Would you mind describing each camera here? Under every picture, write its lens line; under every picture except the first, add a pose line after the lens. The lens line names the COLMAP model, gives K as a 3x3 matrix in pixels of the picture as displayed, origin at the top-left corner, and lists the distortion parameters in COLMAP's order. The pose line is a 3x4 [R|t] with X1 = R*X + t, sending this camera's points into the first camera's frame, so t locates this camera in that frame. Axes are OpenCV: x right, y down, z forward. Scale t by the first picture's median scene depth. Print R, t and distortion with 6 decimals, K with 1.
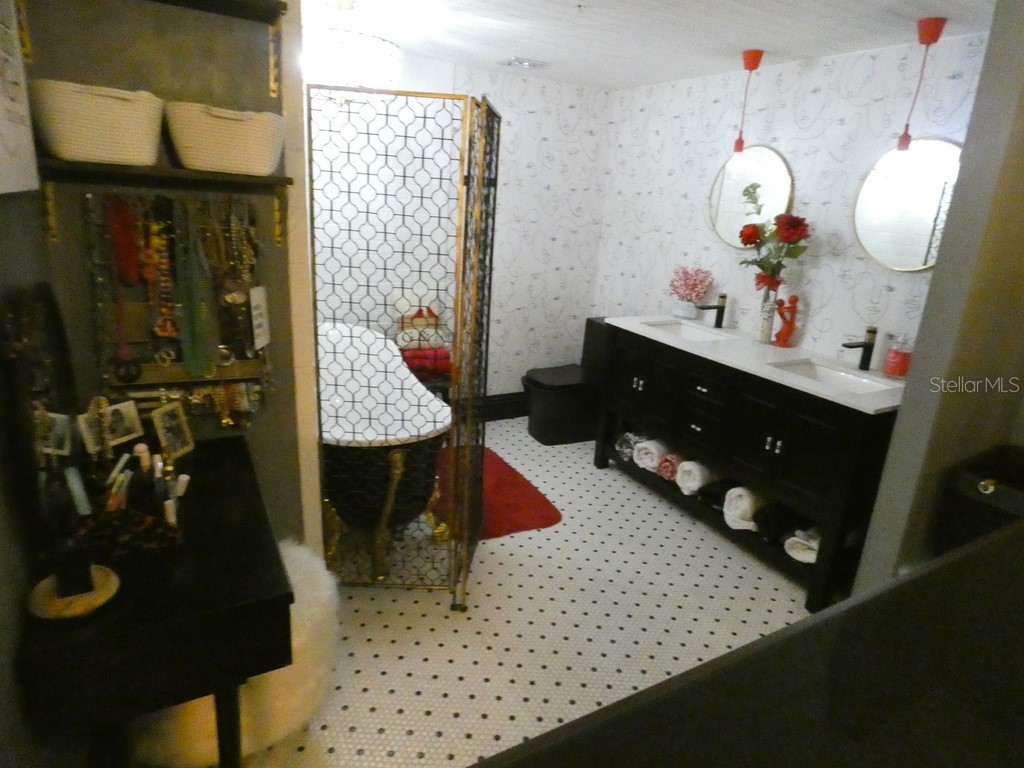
lens RADIAL K [[606.0, 0, 516.2], [0, 606.0, 378.3], [0, 0, 1]] dist [-0.006562, -0.001550]
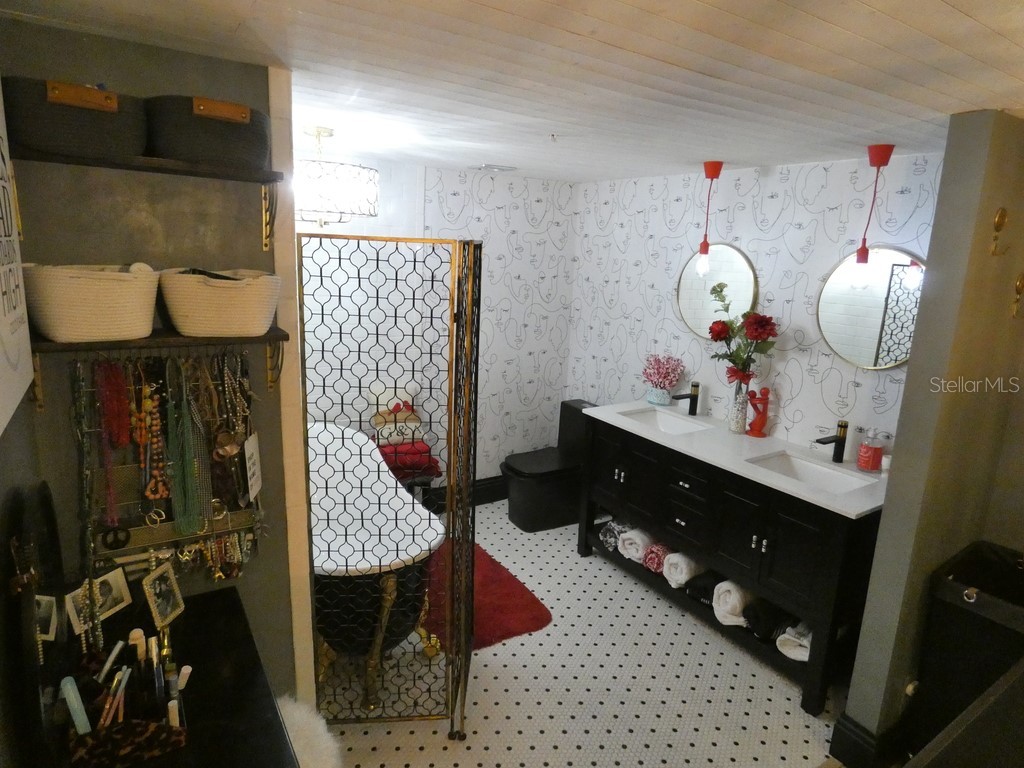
lens RADIAL K [[602.5, 0, 513.8], [0, 602.5, 382.0], [0, 0, 1]] dist [0.006178, -0.002139]
pose [[0.997453, -0.037682, 0.060564, -0.035513], [0.041847, 0.996736, -0.069042, -0.098490], [-0.057764, 0.071400, 0.995774, -0.007630]]
